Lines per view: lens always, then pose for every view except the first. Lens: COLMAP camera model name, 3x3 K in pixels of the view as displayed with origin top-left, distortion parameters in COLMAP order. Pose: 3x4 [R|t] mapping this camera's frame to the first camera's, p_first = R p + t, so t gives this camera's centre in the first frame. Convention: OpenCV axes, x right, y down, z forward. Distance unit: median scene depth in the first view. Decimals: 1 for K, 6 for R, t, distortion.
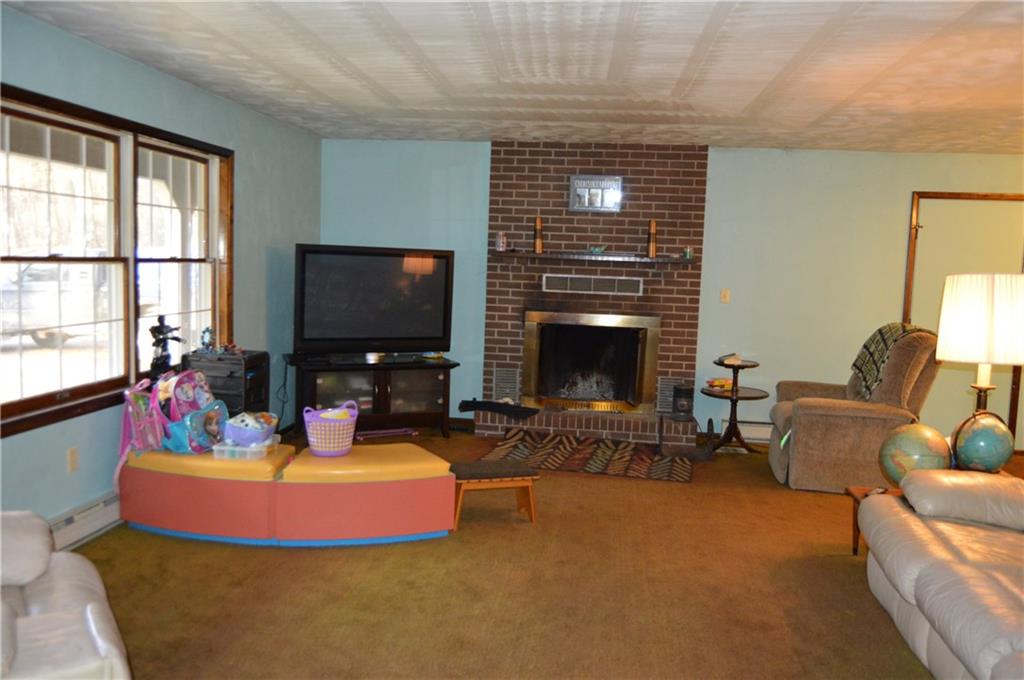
lens RADIAL K [[799.4, 0, 520.0], [0, 799.4, 336.1], [0, 0, 1]] dist [-0.022308, 0.015416]
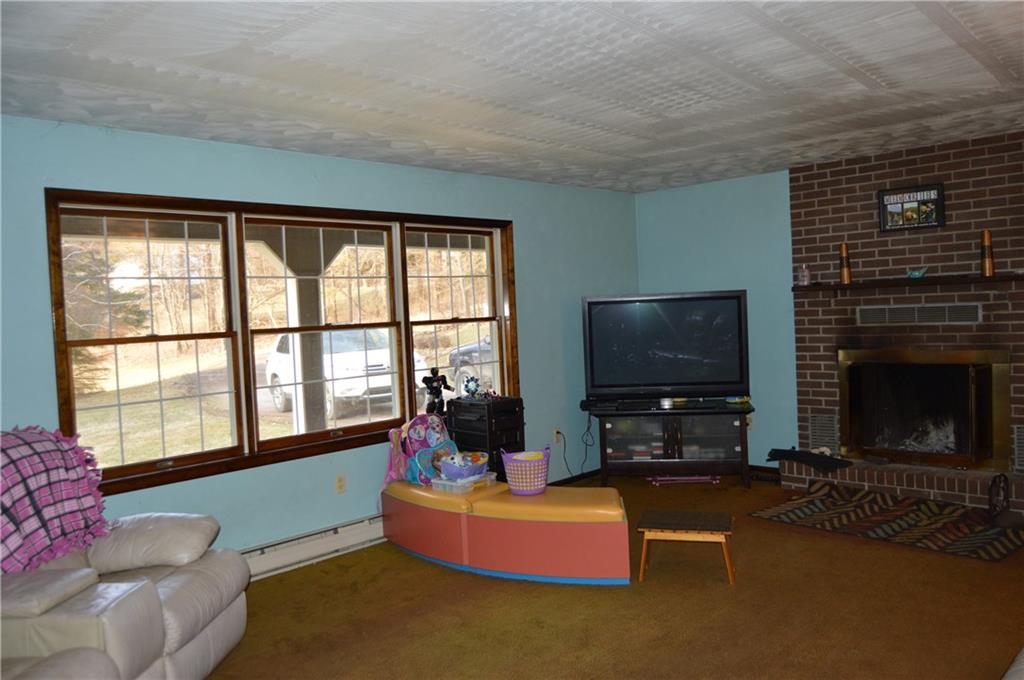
lens RADIAL K [[799.4, 0, 520.0], [0, 799.4, 336.1], [0, 0, 1]] dist [-0.022308, 0.015416]
pose [[0.803854, -0.054230, -0.592349, 0.259757], [0.019361, 0.997693, -0.065065, 0.004662], [0.594511, 0.040834, 0.803050, 0.080290]]
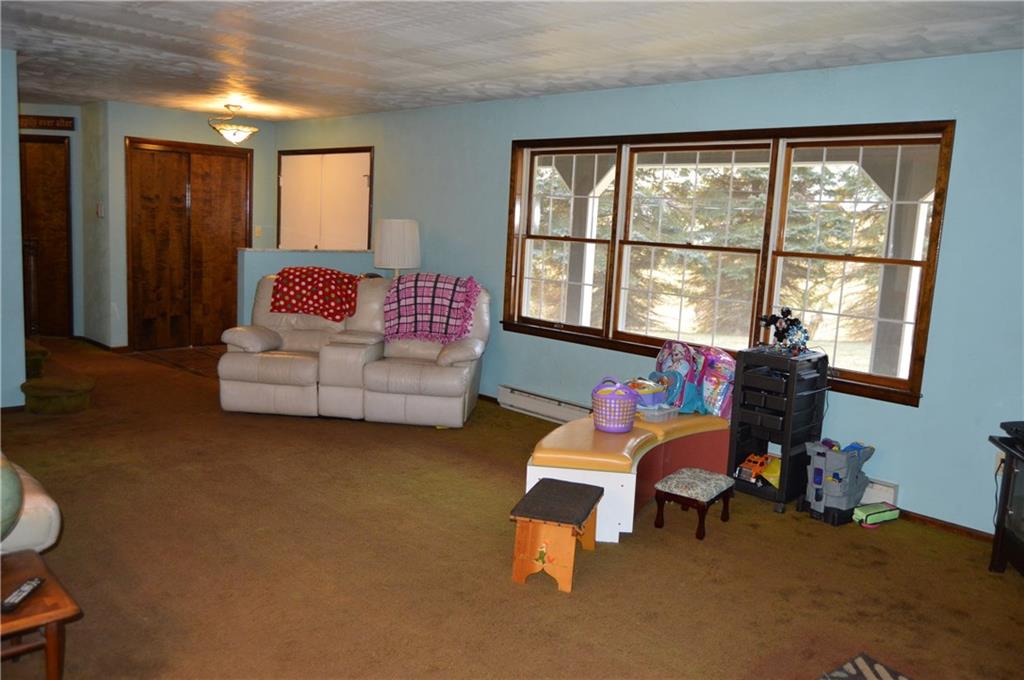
lens RADIAL K [[799.4, 0, 520.0], [0, 799.4, 336.1], [0, 0, 1]] dist [-0.022308, 0.015416]
pose [[-0.606736, 0.032174, -0.794252, 0.415142], [-0.156606, 0.974759, 0.159119, -0.071071], [0.779324, 0.220927, -0.586383, 0.956450]]
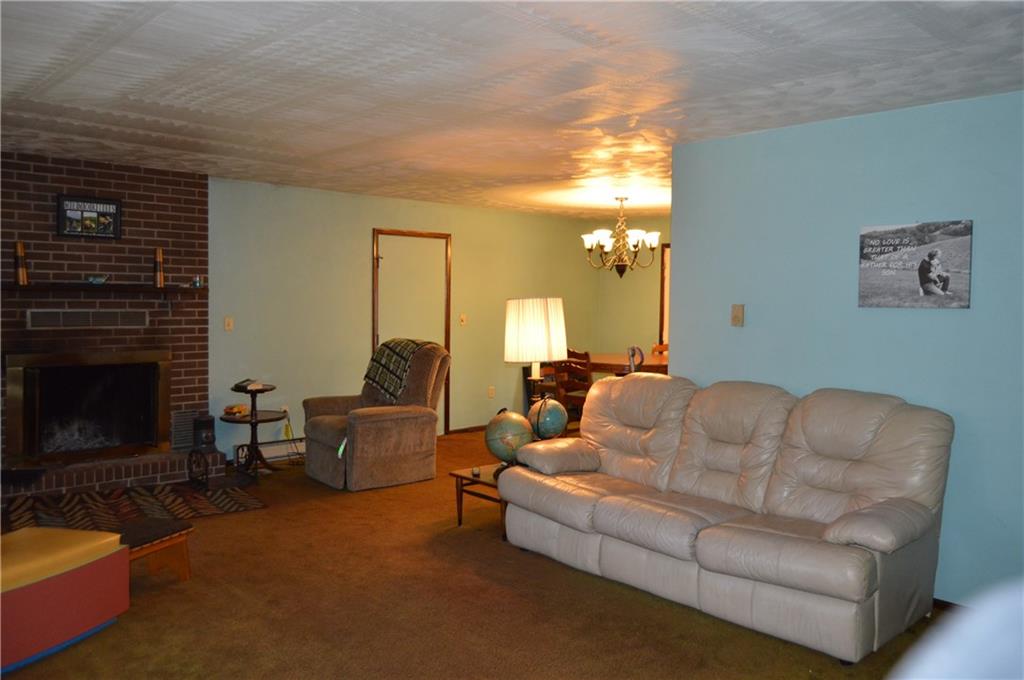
lens RADIAL K [[799.4, 0, 520.0], [0, 799.4, 336.1], [0, 0, 1]] dist [-0.022308, 0.015416]
pose [[0.640739, -0.065061, 0.764997, -0.291880], [0.082788, 0.996448, 0.015405, -0.020242], [-0.763283, 0.053462, 0.643849, 0.068303]]
